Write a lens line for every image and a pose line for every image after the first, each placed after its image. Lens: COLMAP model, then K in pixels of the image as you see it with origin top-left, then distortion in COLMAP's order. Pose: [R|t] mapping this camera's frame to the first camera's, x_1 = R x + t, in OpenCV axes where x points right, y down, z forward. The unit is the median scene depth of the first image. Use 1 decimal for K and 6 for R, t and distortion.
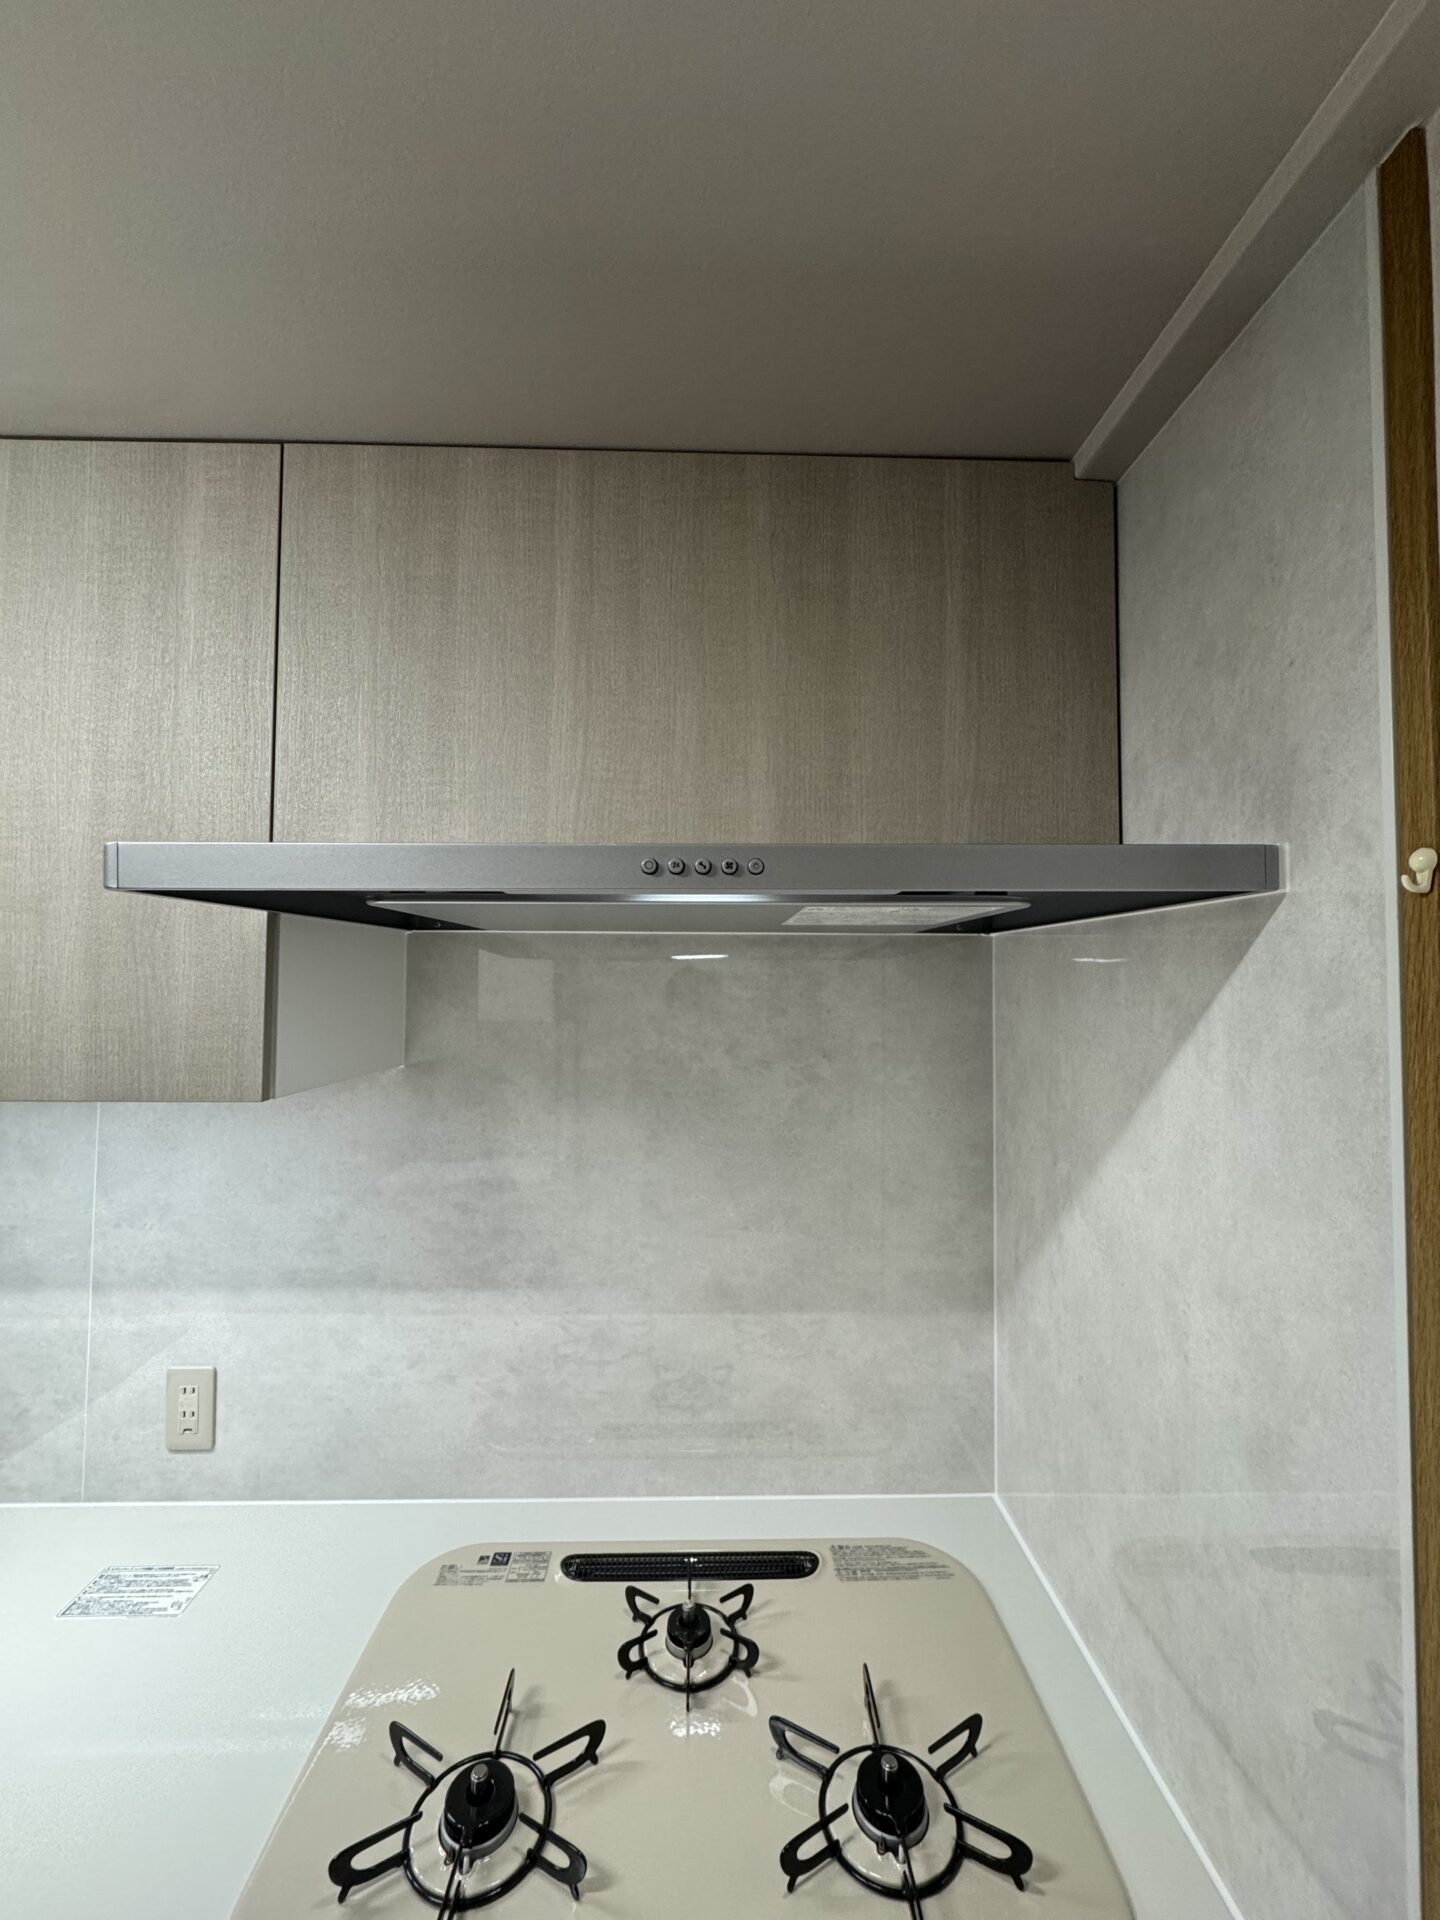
lens RADIAL K [[765.4, 0, 721.5], [0, 765.4, 958.7], [0, 0, 1]] dist [-0.003360, 0.000753]
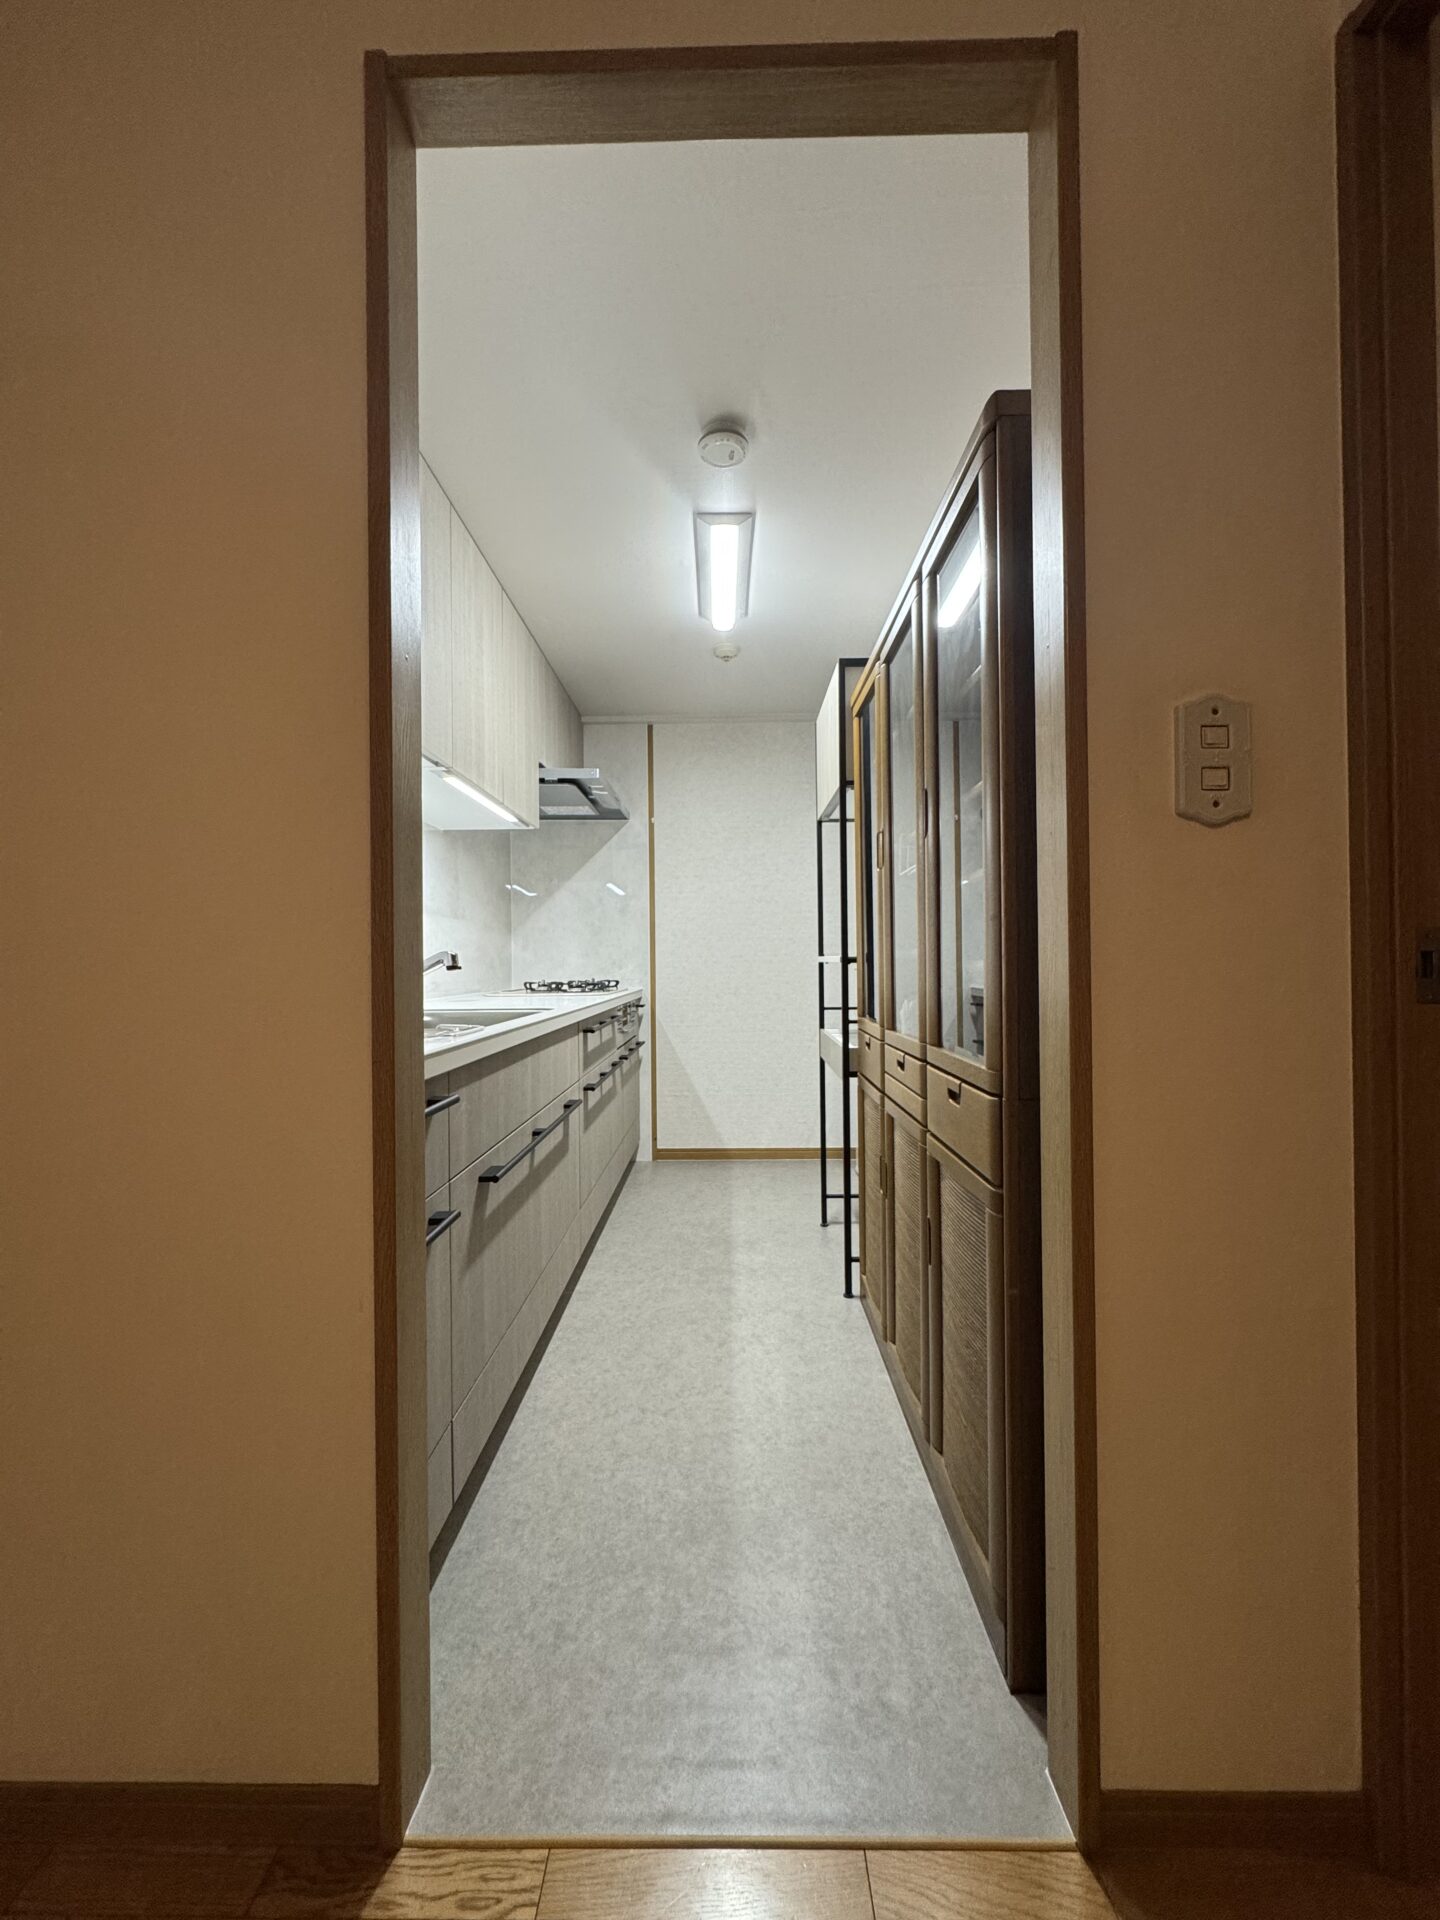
lens RADIAL K [[765.4, 0, 727.5], [0, 765.4, 948.4], [0, 0, 1]] dist [-0.003360, 0.000753]
pose [[0.028858, 0.014845, 0.999473, -3.360914], [-0.025916, 0.999565, -0.014098, 0.627221], [-0.999248, -0.025495, 0.029230, -0.026583]]
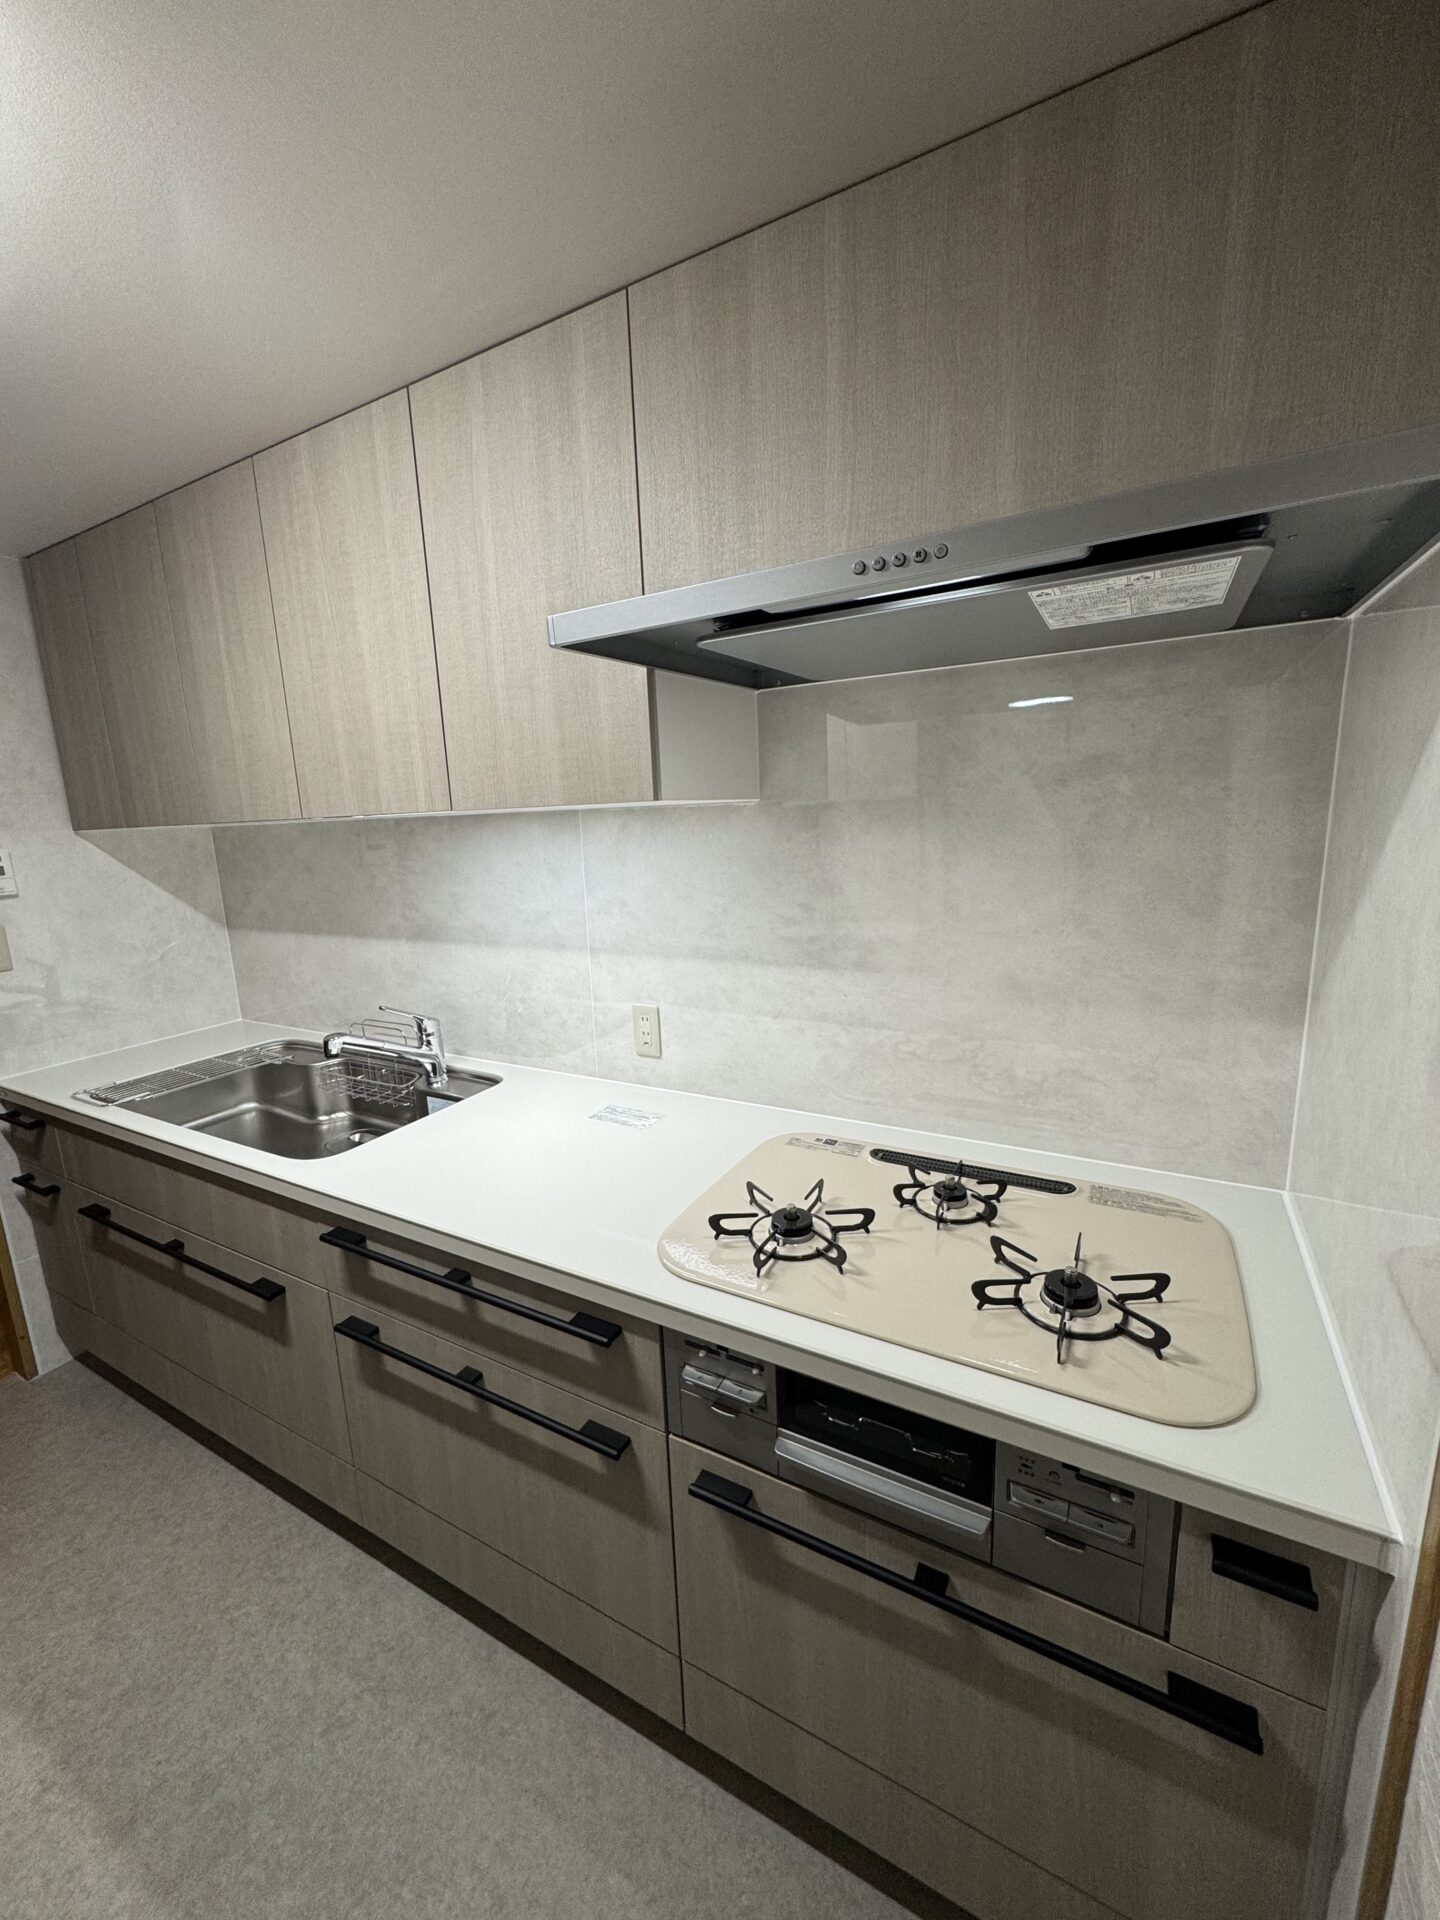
lens RADIAL K [[765.4, 0, 722.5], [0, 765.4, 958.6], [0, 0, 1]] dist [-0.003360, 0.000753]
pose [[0.862889, 0.055885, -0.502294, 0.232192], [0.063855, 0.973847, 0.218046, 0.134324], [0.501343, -0.220223, 0.836754, -0.210448]]
